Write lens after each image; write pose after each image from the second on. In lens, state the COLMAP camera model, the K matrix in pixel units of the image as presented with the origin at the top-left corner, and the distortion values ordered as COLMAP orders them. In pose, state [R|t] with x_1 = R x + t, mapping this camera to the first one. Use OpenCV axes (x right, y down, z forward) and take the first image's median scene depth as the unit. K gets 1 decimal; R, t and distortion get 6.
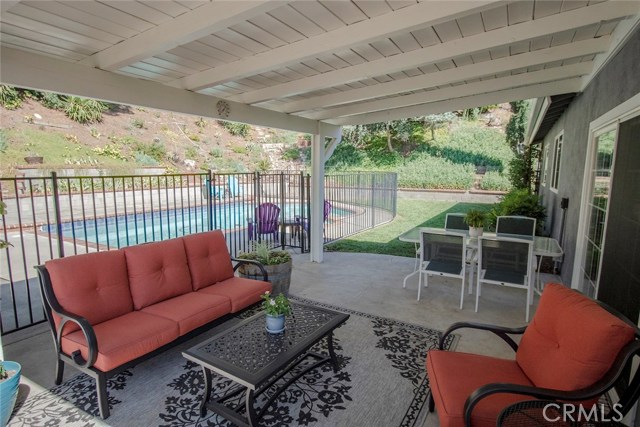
lens RADIAL K [[350.9, 0, 316.9], [0, 350.9, 213.5], [0, 0, 1]] dist [-0.013581, 0.000980]
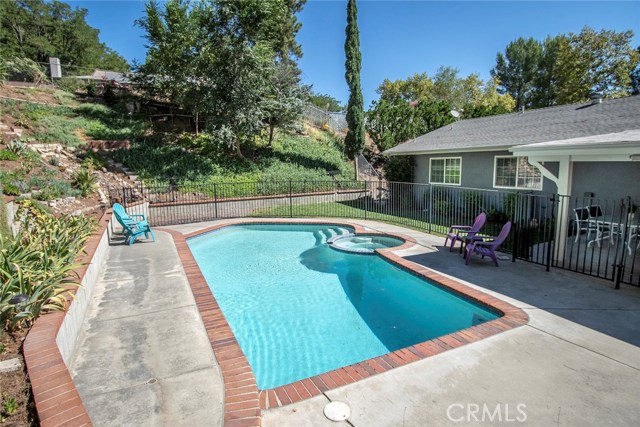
lens RADIAL K [[350.9, 0, 316.9], [0, 350.9, 213.5], [0, 0, 1]] dist [-0.013581, 0.000980]
pose [[0.546702, -0.138107, 0.825860, -0.523307], [0.131319, 0.988241, 0.078331, -0.082984], [-0.826966, 0.065628, 0.558409, 0.348638]]
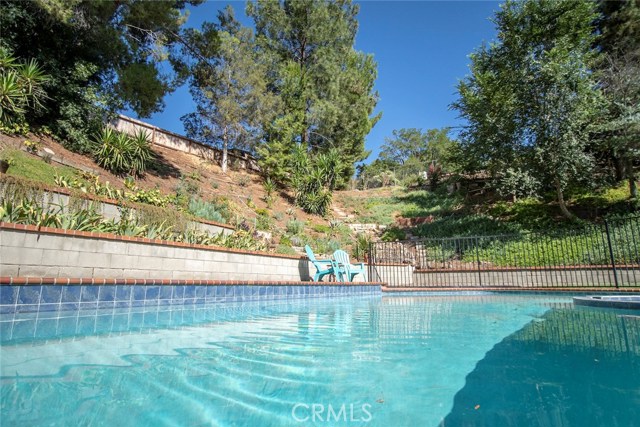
lens RADIAL K [[350.9, 0, 316.9], [0, 350.9, 213.5], [0, 0, 1]] dist [-0.013581, 0.000980]
pose [[0.996871, -0.023321, -0.075530, -0.220317], [-0.003177, 0.942899, -0.333063, 0.034501], [0.078985, 0.332260, 0.939875, 0.395234]]
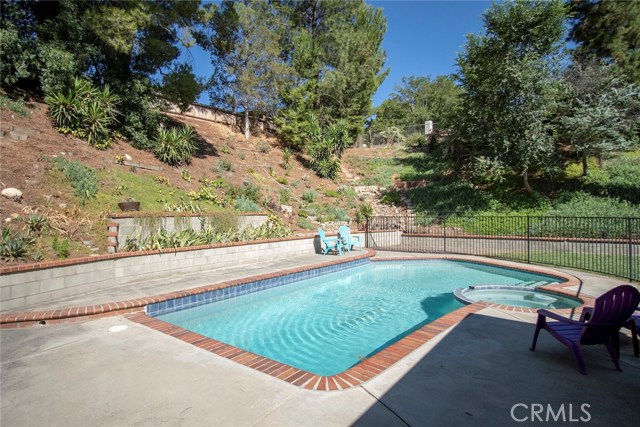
lens RADIAL K [[350.9, 0, 316.9], [0, 350.9, 213.5], [0, 0, 1]] dist [-0.013581, 0.000980]
pose [[0.993142, -0.010984, -0.116400, -0.195471], [-0.004177, 0.991608, -0.129215, -0.024397], [0.116842, 0.128815, 0.984761, 0.178657]]
